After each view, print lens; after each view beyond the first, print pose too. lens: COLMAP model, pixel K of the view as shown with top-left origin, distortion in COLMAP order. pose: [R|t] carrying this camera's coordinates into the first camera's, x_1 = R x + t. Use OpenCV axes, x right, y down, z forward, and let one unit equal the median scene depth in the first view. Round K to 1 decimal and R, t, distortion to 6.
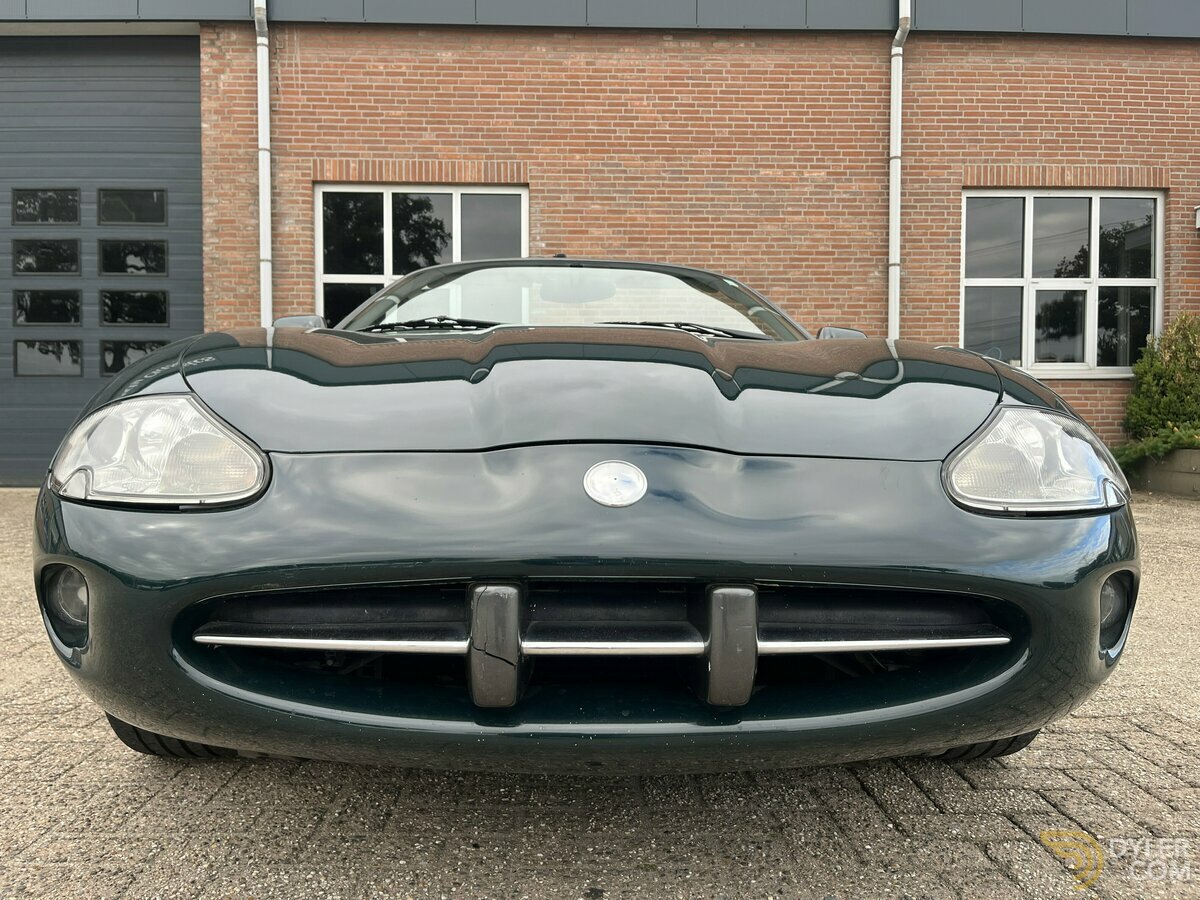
lens RADIAL K [[919.8, 0, 595.2], [0, 919.8, 453.9], [0, 0, 1]] dist [0.049139, -0.070759]
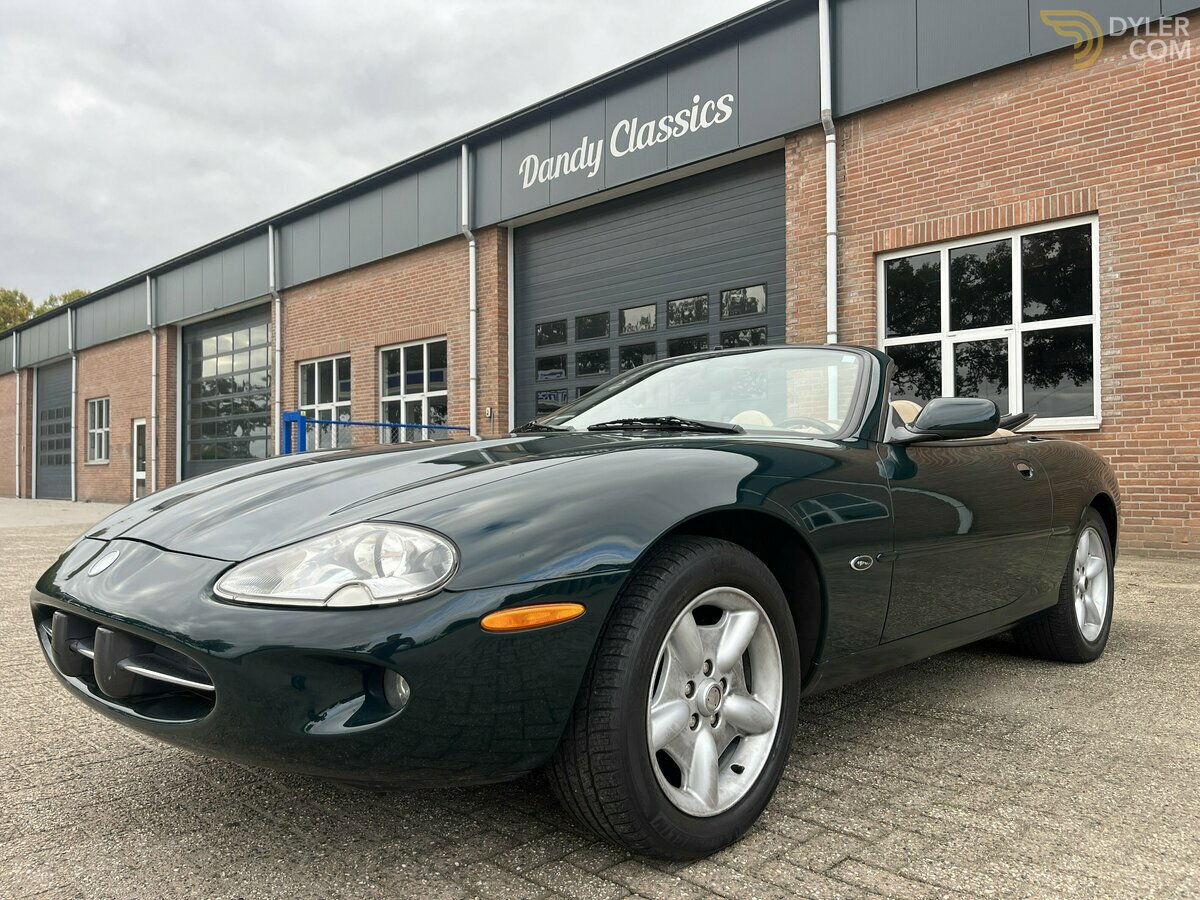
lens RADIAL K [[904.5, 0, 600.0], [0, 904.5, 450.0], [0, 0, 1]] dist [0.117692, -0.152946]
pose [[0.688914, -0.020600, -0.724551, 0.239123], [-0.017088, 0.998857, -0.044646, -0.015129], [0.724642, 0.043138, 0.687774, 0.053039]]
